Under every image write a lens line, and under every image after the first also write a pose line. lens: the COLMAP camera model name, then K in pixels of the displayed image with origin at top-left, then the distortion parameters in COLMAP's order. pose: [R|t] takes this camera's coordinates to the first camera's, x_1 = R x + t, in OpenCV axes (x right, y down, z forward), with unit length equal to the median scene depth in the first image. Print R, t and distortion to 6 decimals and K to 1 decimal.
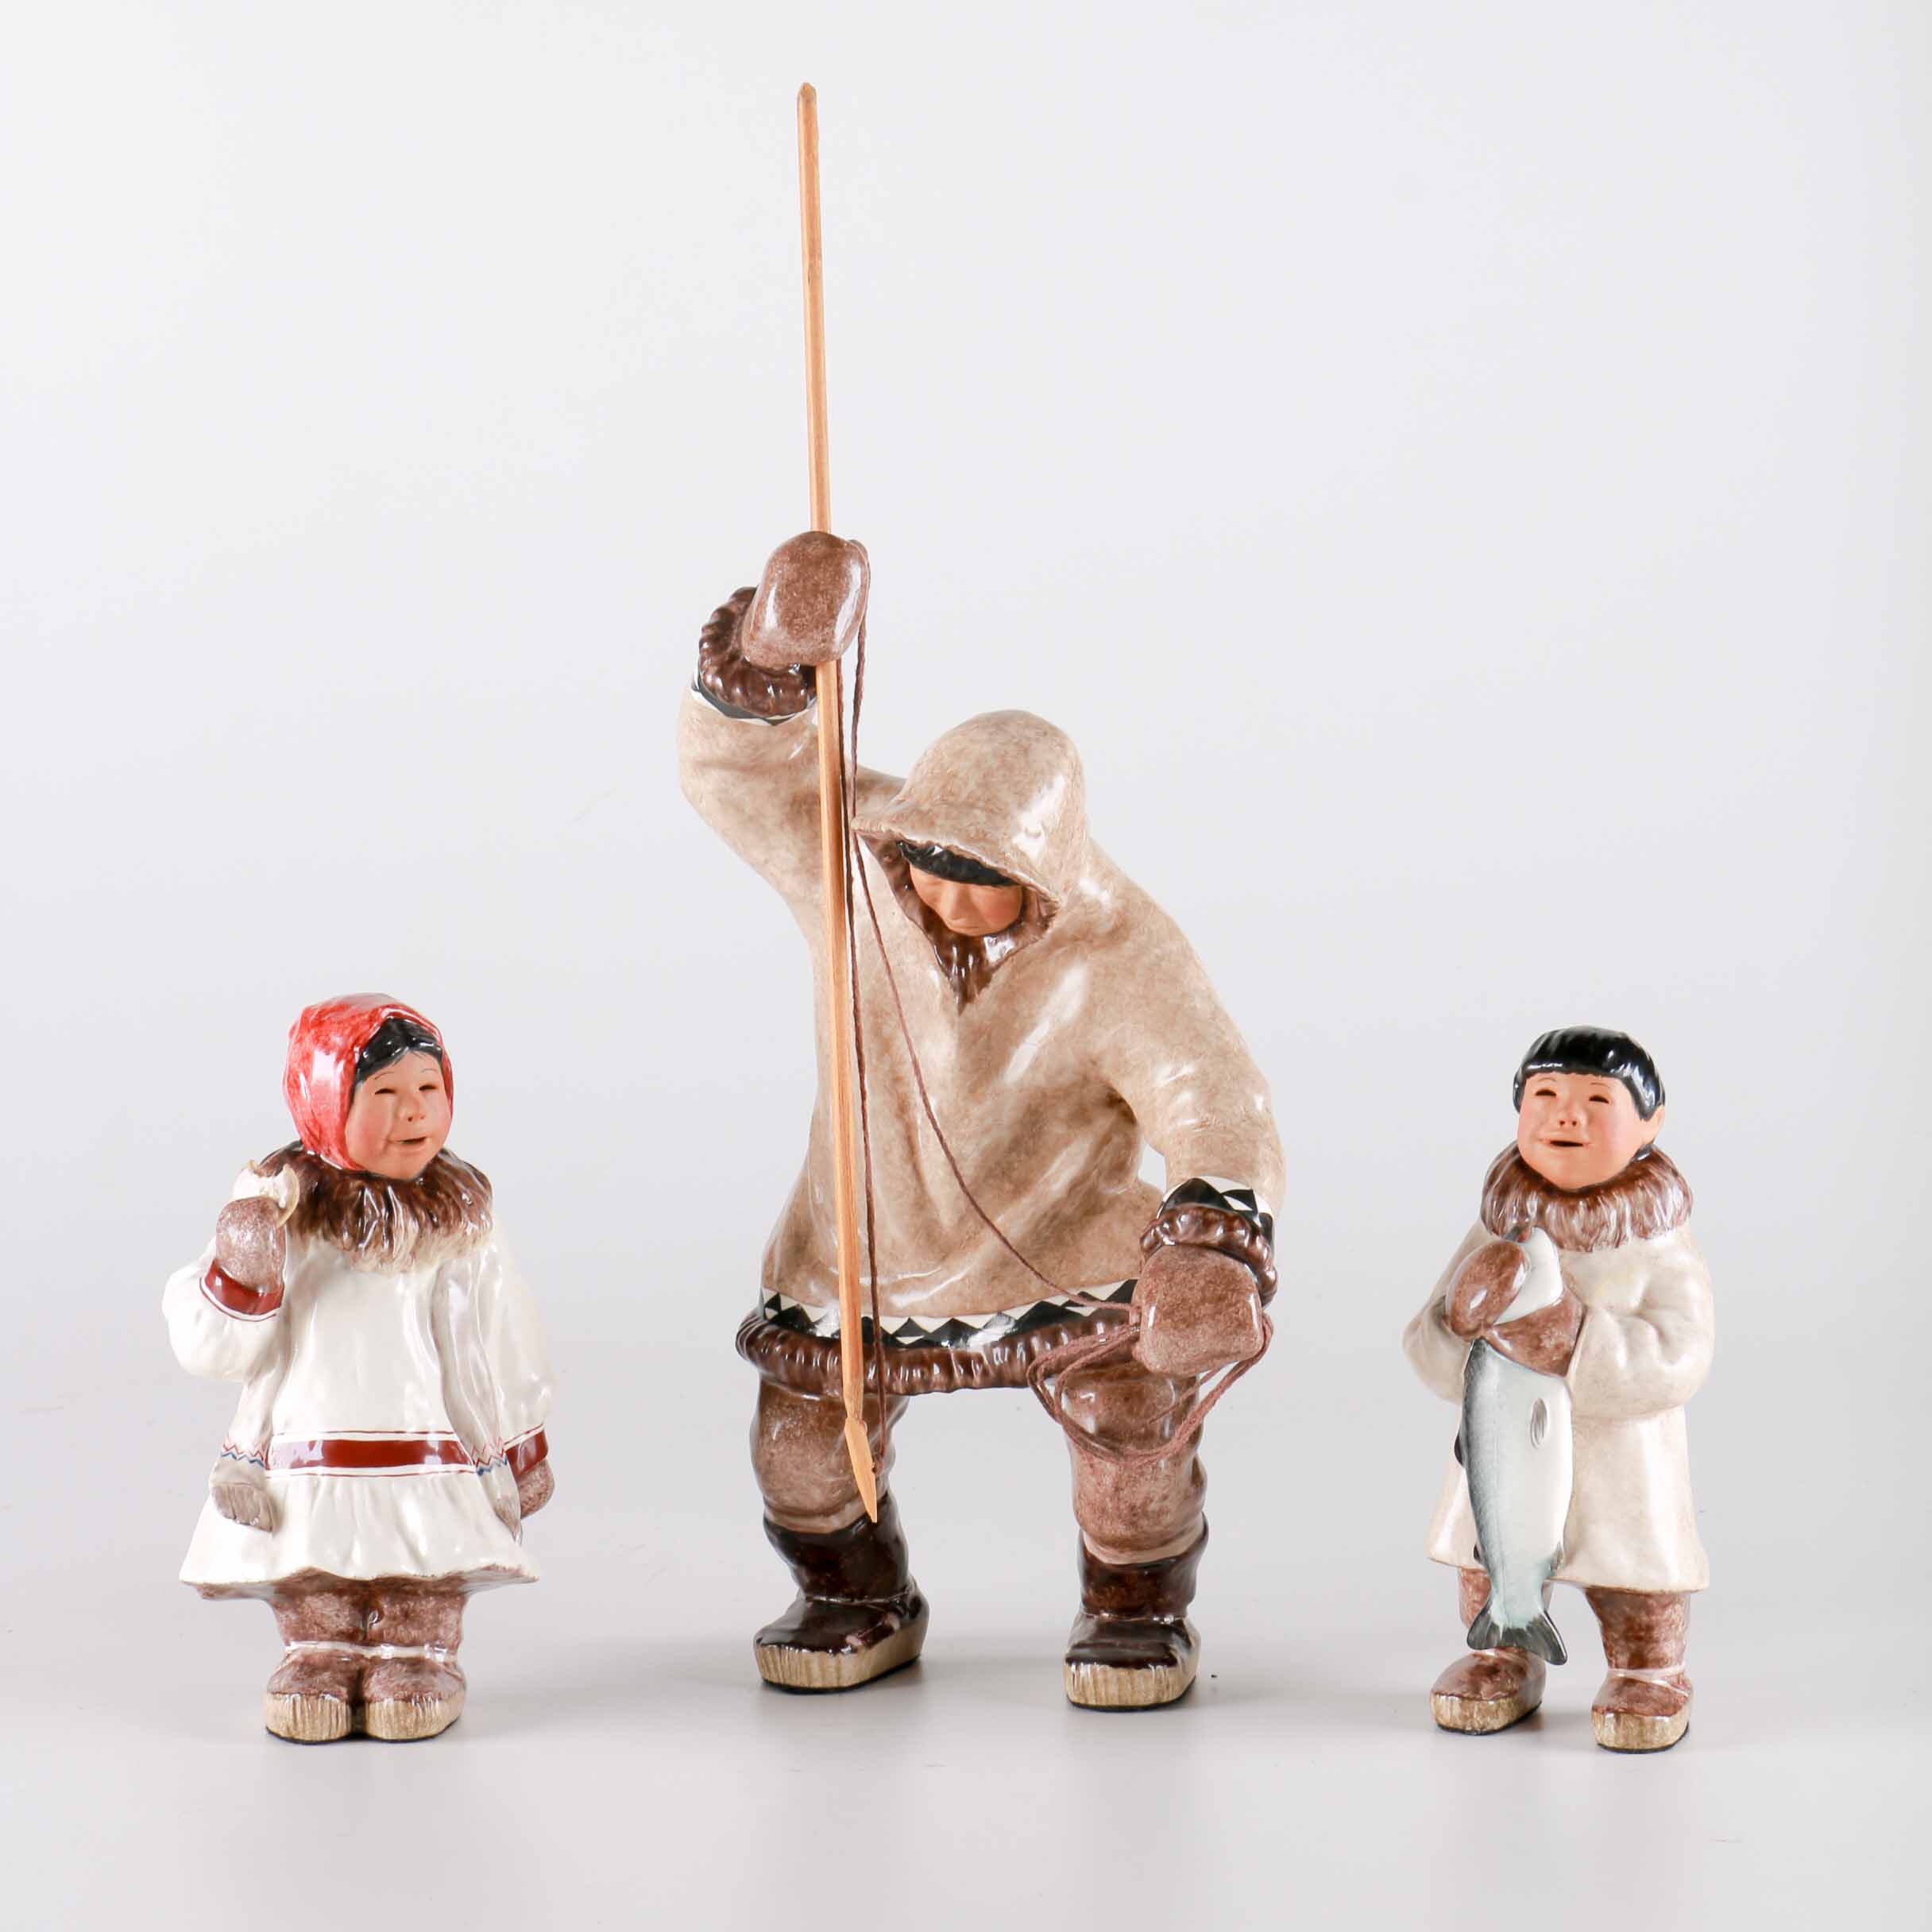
lens RADIAL K [[4685.7, 0, 960.5], [0, 4685.7, 952.1], [0, 0, 1]] dist [0.015605, 0.000000]
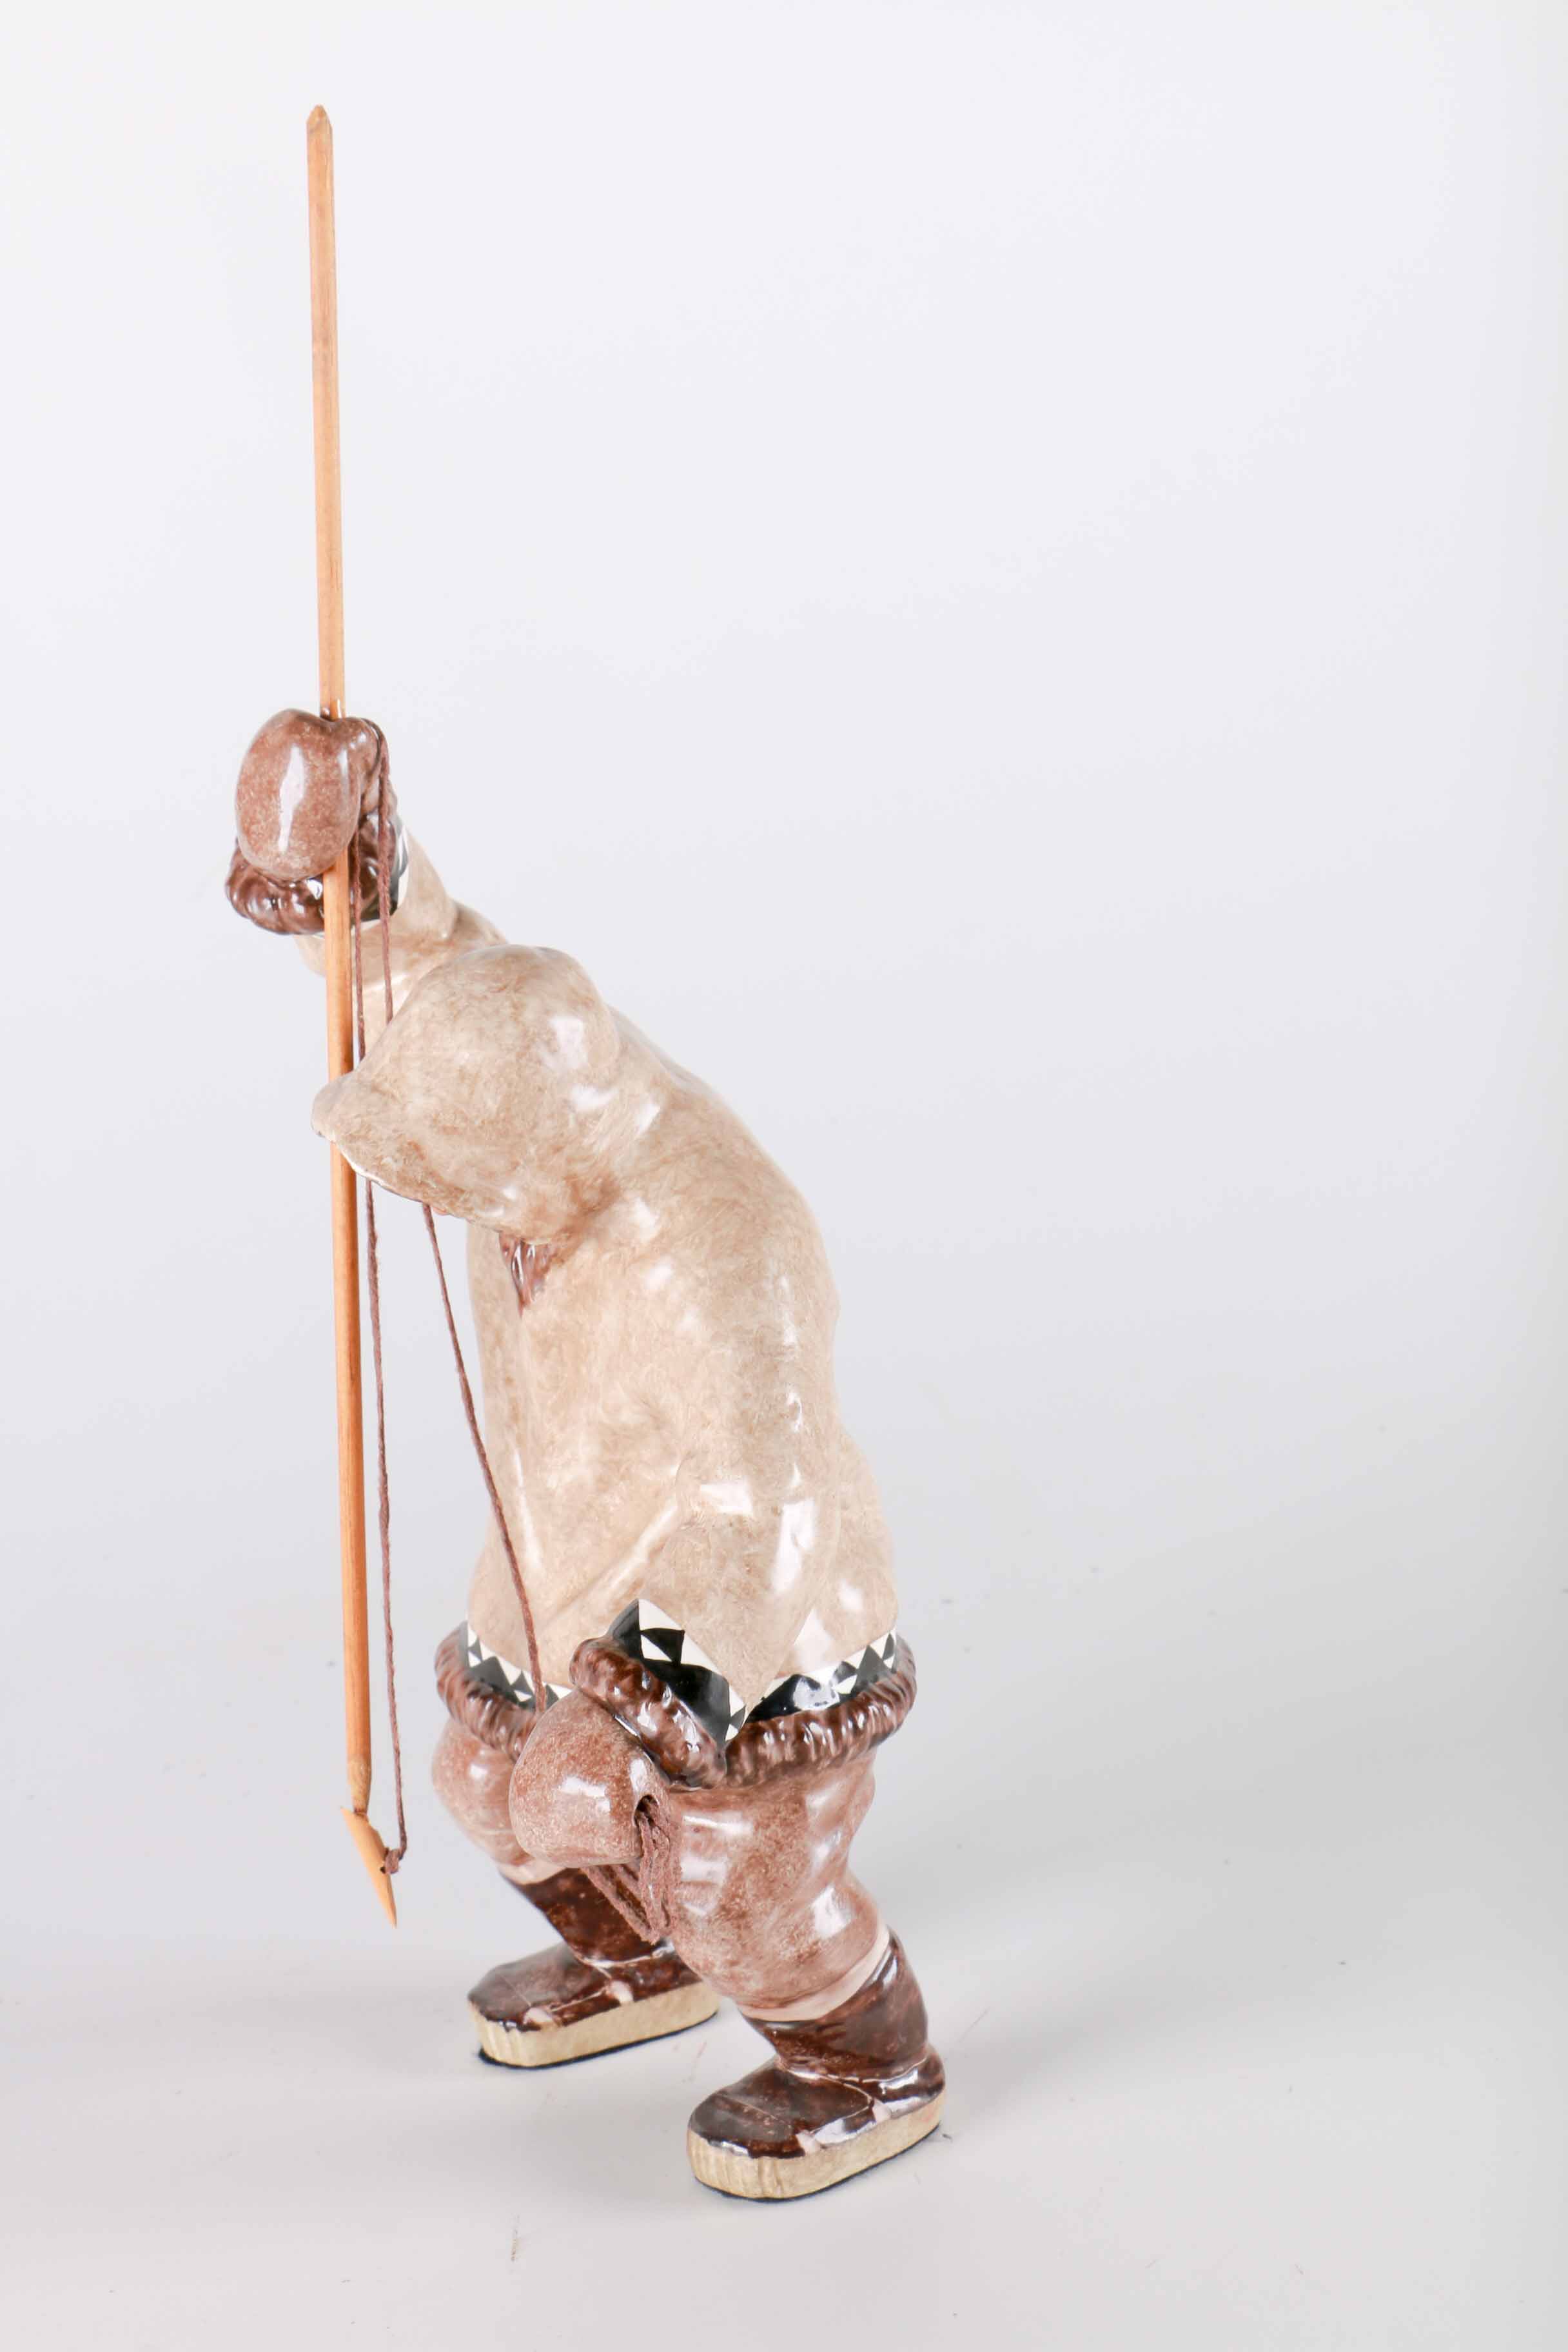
lens RADIAL K [[3591.3, 0, 787.2], [0, 3591.3, 1201.3], [0, 0, 1]] dist [0.011622, 0.000000]
pose [[0.794846, 0.097938, -0.598855, 0.401432], [0.003679, 0.986093, 0.166152, -0.108142], [0.606800, -0.134269, 0.783432, 0.569759]]
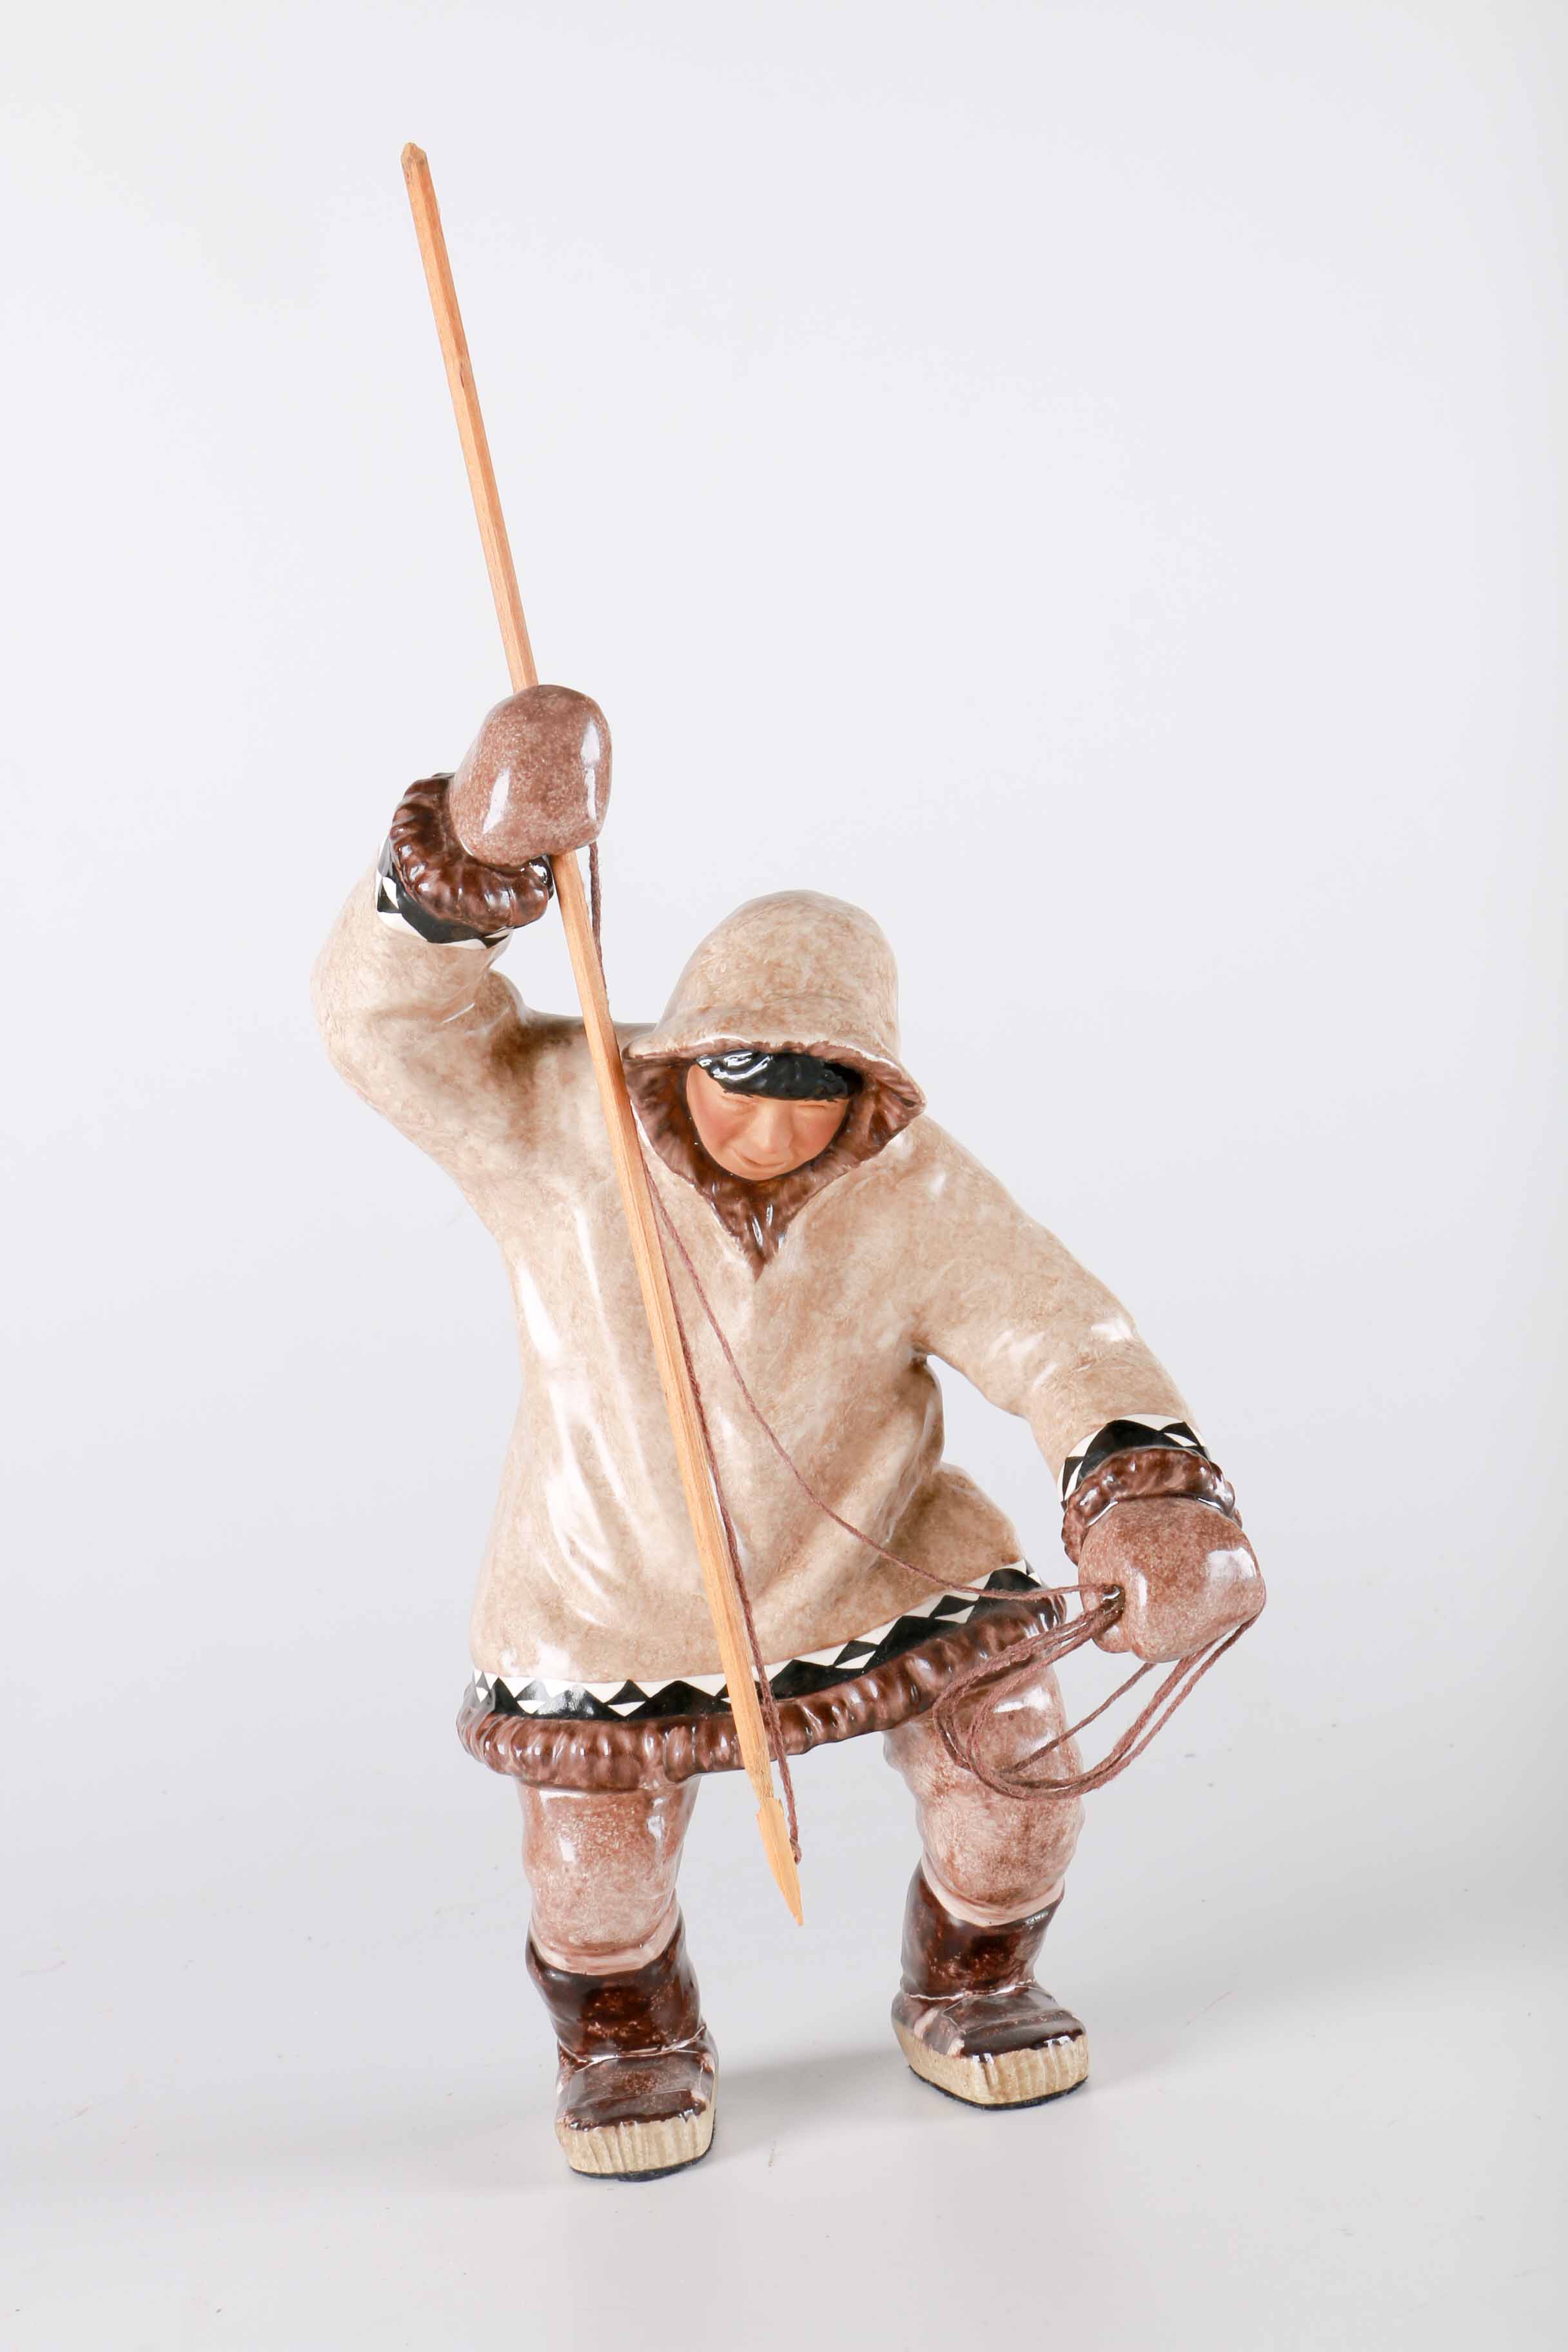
lens RADIAL K [[3591.3, 0, 791.6], [0, 3591.3, 1193.8], [0, 0, 1]] dist [0.011622, 0.000000]
pose [[0.893628, -0.124125, 0.431303, -0.263960], [0.162018, 0.985412, -0.052097, 0.032429], [-0.418544, 0.116435, 0.900702, 0.449423]]
